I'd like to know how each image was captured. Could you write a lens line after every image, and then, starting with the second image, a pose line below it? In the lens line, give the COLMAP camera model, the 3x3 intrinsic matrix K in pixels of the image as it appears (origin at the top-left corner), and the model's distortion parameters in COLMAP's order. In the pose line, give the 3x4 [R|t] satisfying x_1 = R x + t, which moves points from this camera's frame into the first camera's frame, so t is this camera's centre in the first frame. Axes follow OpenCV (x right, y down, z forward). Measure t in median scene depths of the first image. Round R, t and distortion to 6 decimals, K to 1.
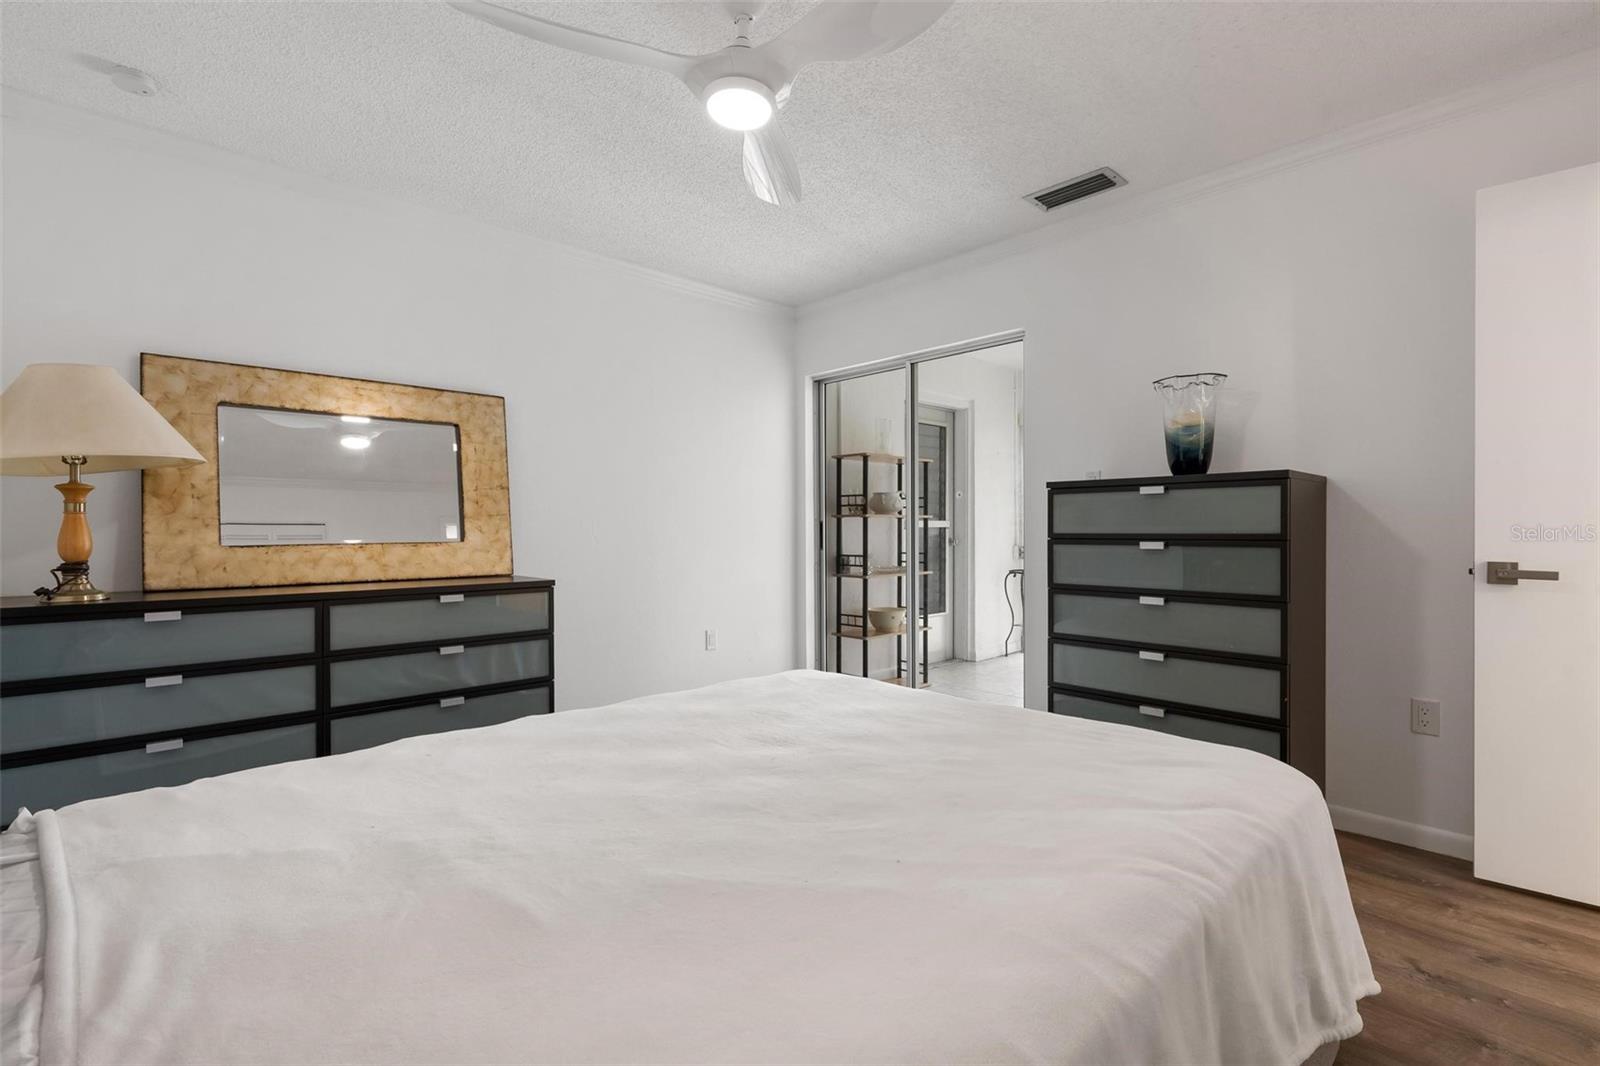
lens RADIAL K [[736.9, 0, 800.0], [0, 736.9, 529.3], [0, 0, 1]] dist [0.006354, 0.000369]
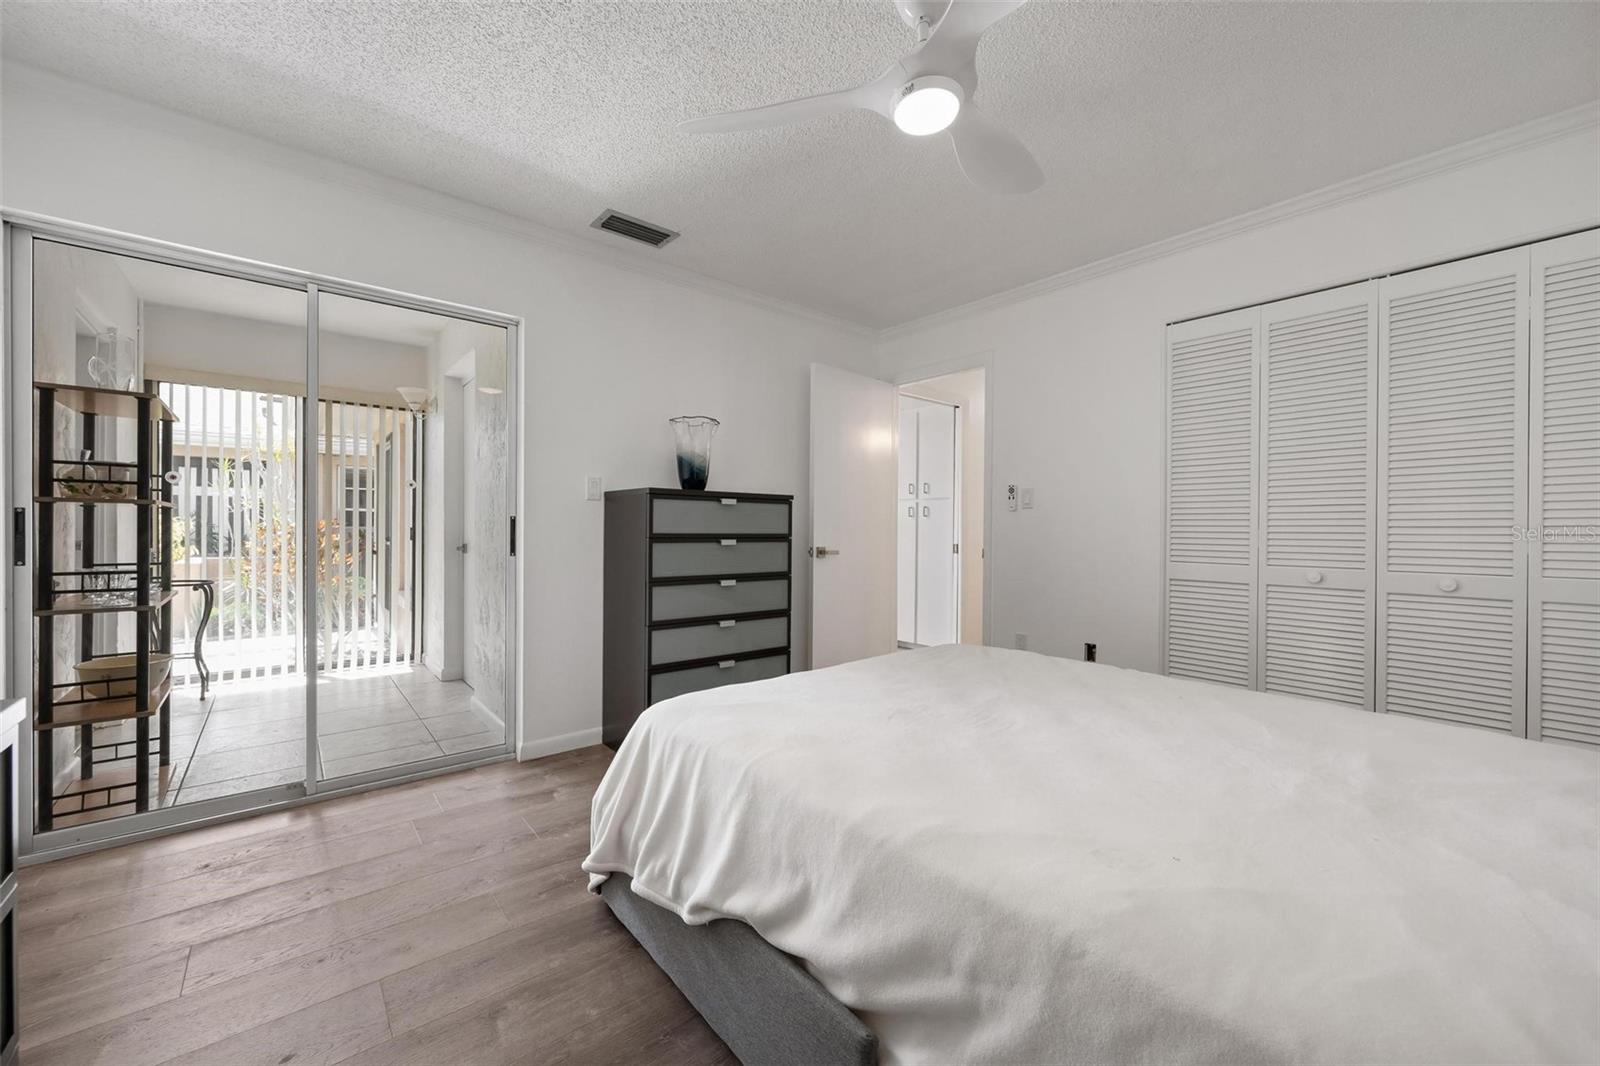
lens RADIAL K [[632.2, 0, 800.0], [0, 632.2, 533.0], [0, 0, 1]] dist [0.000785, 0.000138]
pose [[0.041855, -0.002552, 0.999120, -1.230404], [-0.008267, 0.999962, 0.002900, 0.000829], [-0.999090, -0.008381, 0.041832, 1.472544]]
